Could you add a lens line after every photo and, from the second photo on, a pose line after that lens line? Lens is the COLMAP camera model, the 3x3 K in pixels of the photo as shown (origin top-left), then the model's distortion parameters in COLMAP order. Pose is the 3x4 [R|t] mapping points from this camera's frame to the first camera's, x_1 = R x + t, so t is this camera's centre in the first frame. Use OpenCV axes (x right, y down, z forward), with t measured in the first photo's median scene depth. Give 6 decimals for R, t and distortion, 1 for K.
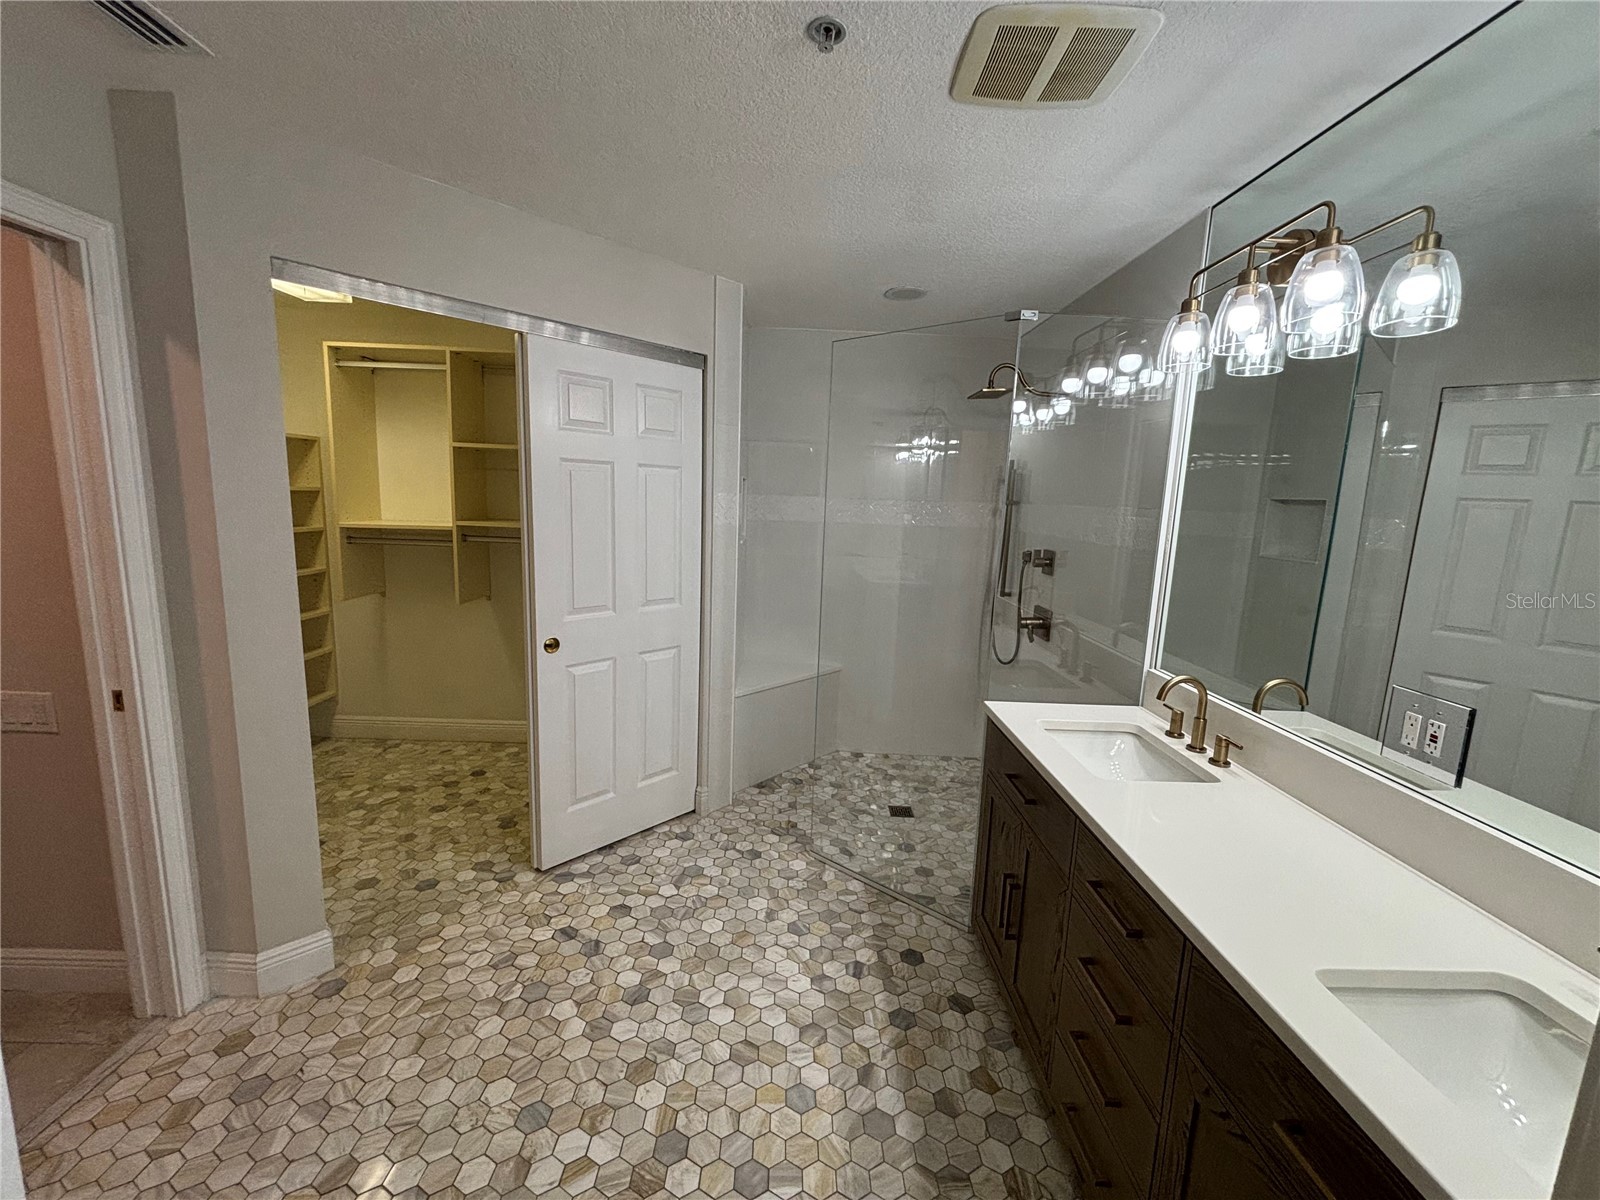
lens RADIAL K [[643.6, 0, 794.6], [0, 643.6, 595.0], [0, 0, 1]] dist [0.001926, 0.001167]
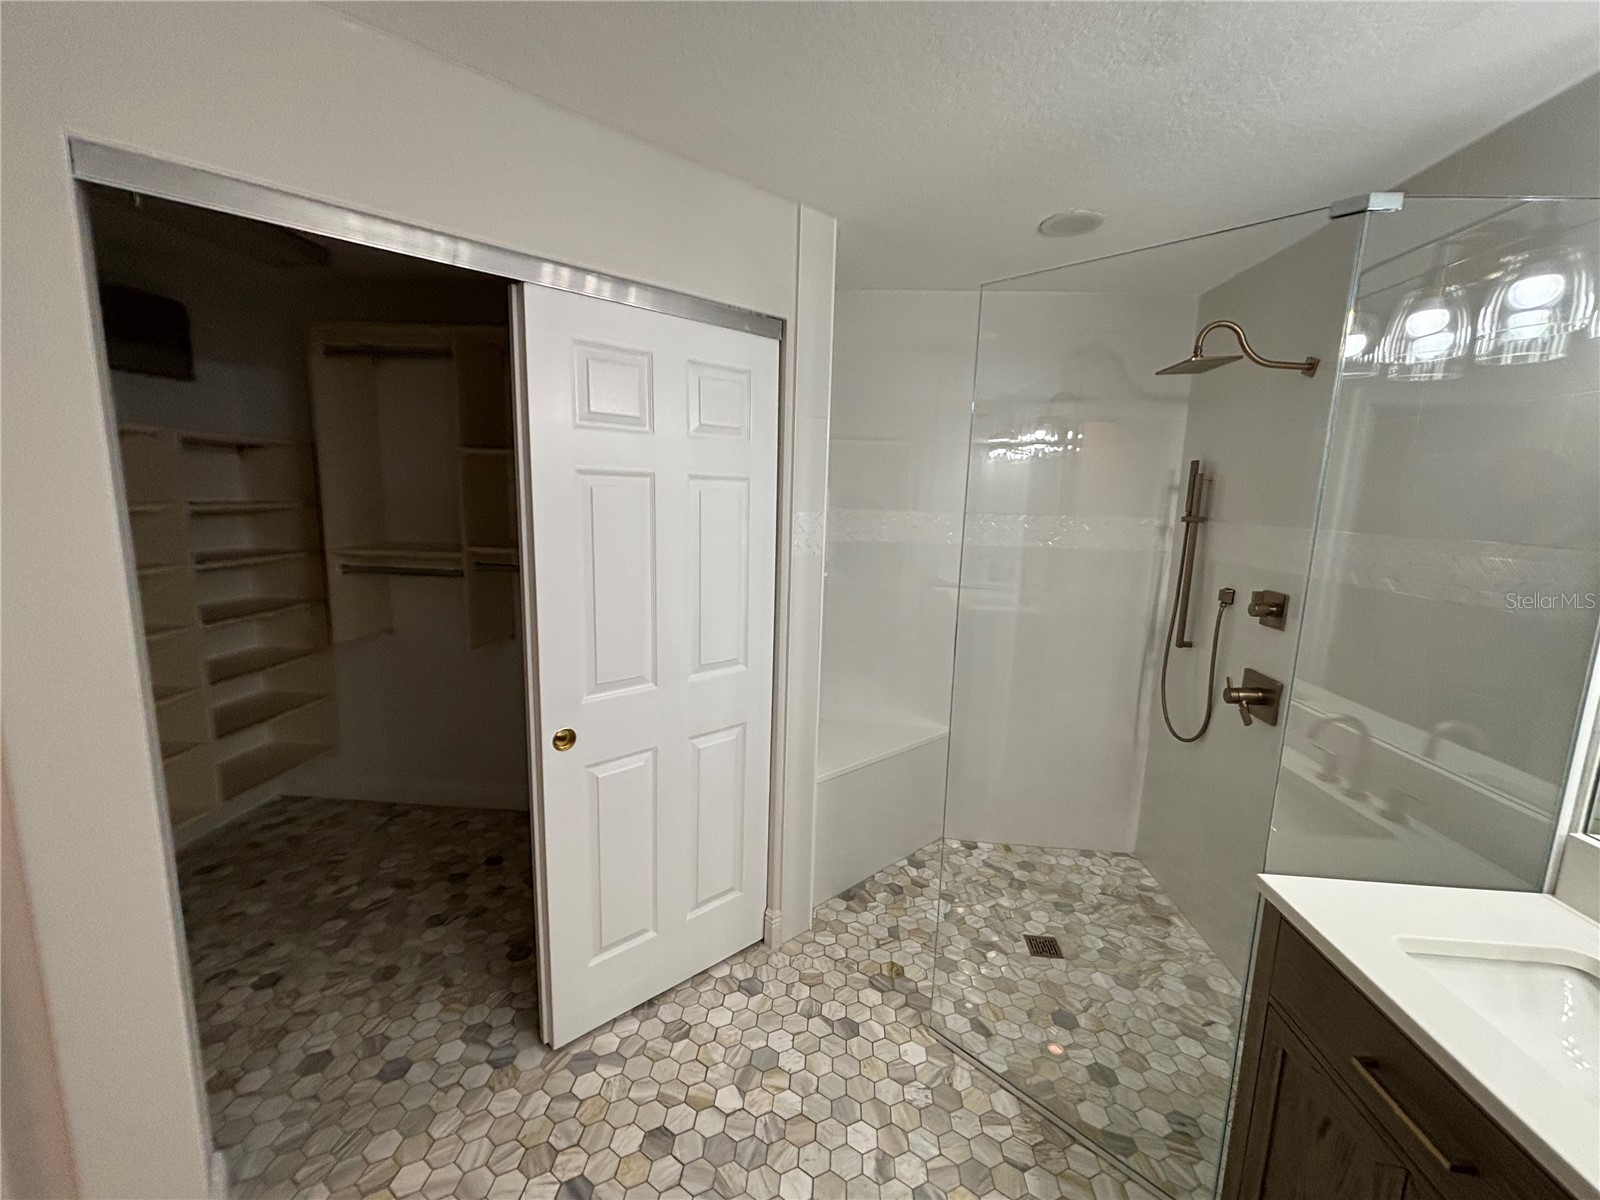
lens RADIAL K [[643.6, 0, 795.2], [0, 643.6, 595.8], [0, 0, 1]] dist [0.001926, 0.001167]
pose [[0.996249, 0.006149, -0.086311, -0.064265], [-0.005941, 0.999979, 0.002670, -0.071867], [0.086325, -0.002147, 0.996265, 0.298703]]
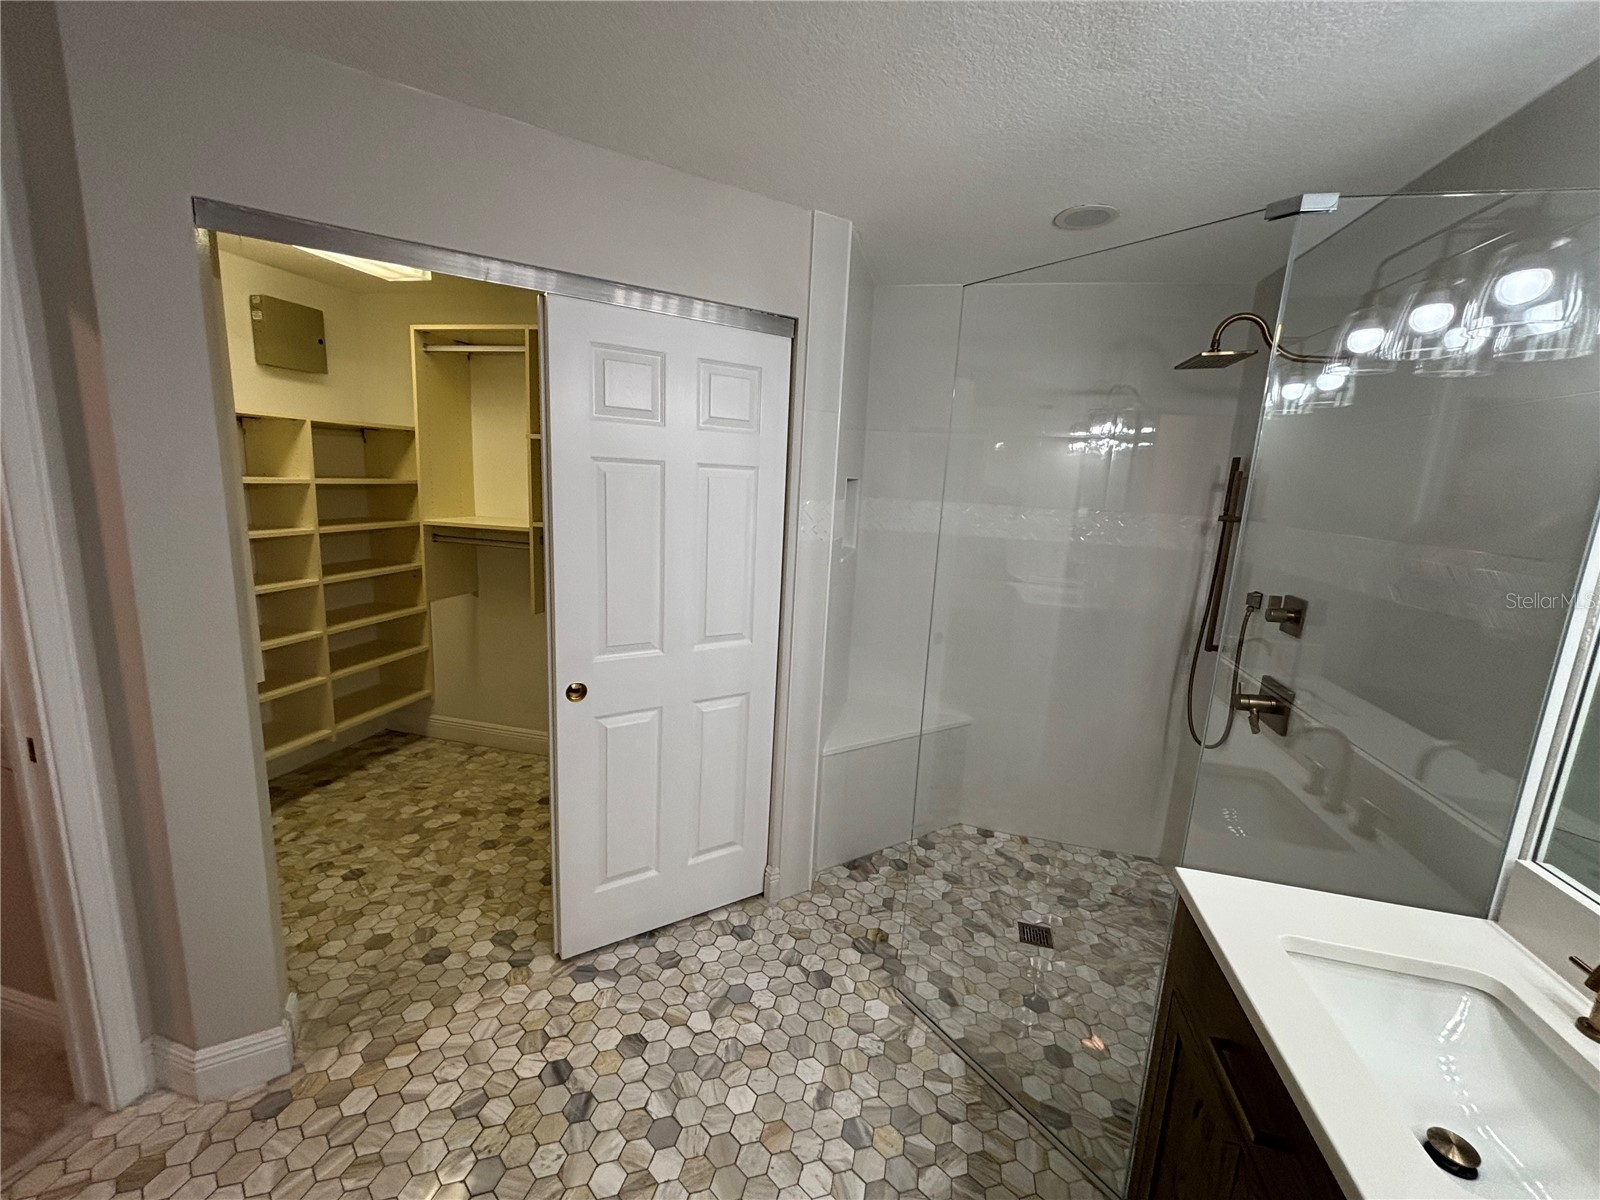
lens RADIAL K [[643.6, 0, 798.3], [0, 643.6, 595.9], [0, 0, 1]] dist [0.001926, 0.001167]
pose [[0.969693, 0.058640, -0.237185, 0.064017], [-0.053326, 0.998163, 0.028766, -0.070415], [0.238436, -0.015246, 0.971038, 0.264901]]
